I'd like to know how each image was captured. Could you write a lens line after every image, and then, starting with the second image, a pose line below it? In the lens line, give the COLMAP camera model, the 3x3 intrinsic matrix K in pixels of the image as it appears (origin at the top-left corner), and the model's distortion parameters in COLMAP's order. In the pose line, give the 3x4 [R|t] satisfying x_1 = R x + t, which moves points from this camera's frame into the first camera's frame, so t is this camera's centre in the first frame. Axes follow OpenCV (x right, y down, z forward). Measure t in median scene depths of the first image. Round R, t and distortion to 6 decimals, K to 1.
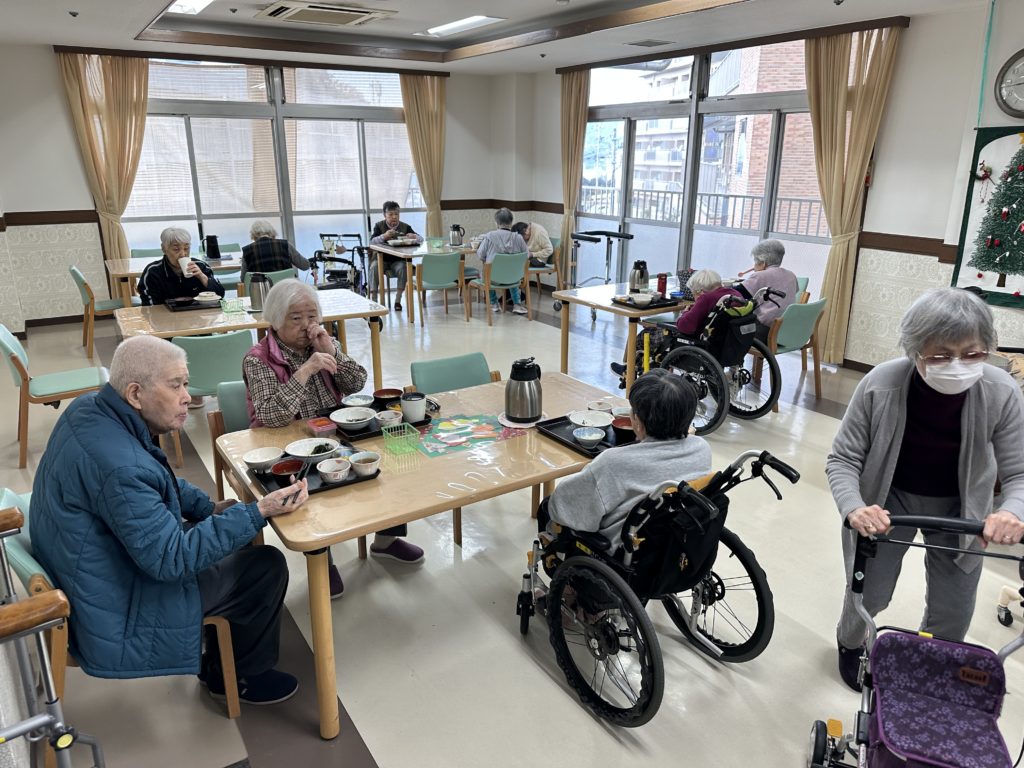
lens RADIAL K [[718.3, 0, 512.0], [0, 718.3, 384.0], [0, 0, 1]] dist [0.042539, -0.043678]
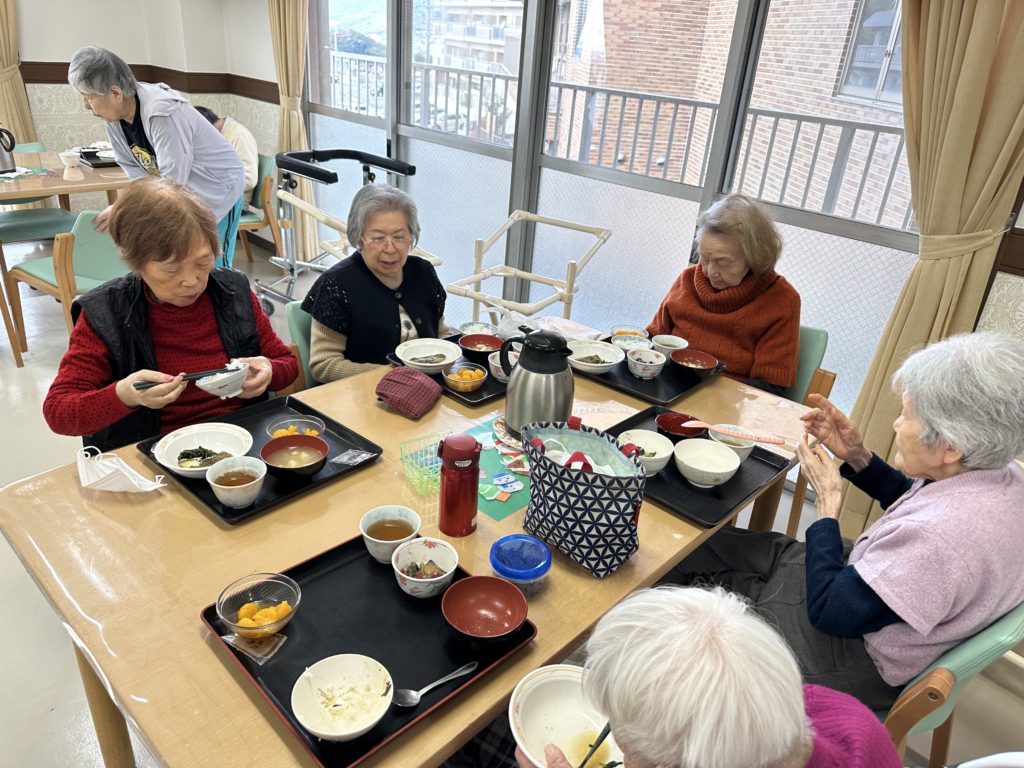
lens RADIAL K [[718.3, 0, 512.0], [0, 718.3, 384.0], [0, 0, 1]] dist [0.042539, -0.043678]
pose [[0.970486, -0.031551, 0.239084, 0.151958], [-0.004575, 0.988818, 0.149057, -0.184105], [-0.241114, -0.145752, 0.959490, 0.693430]]
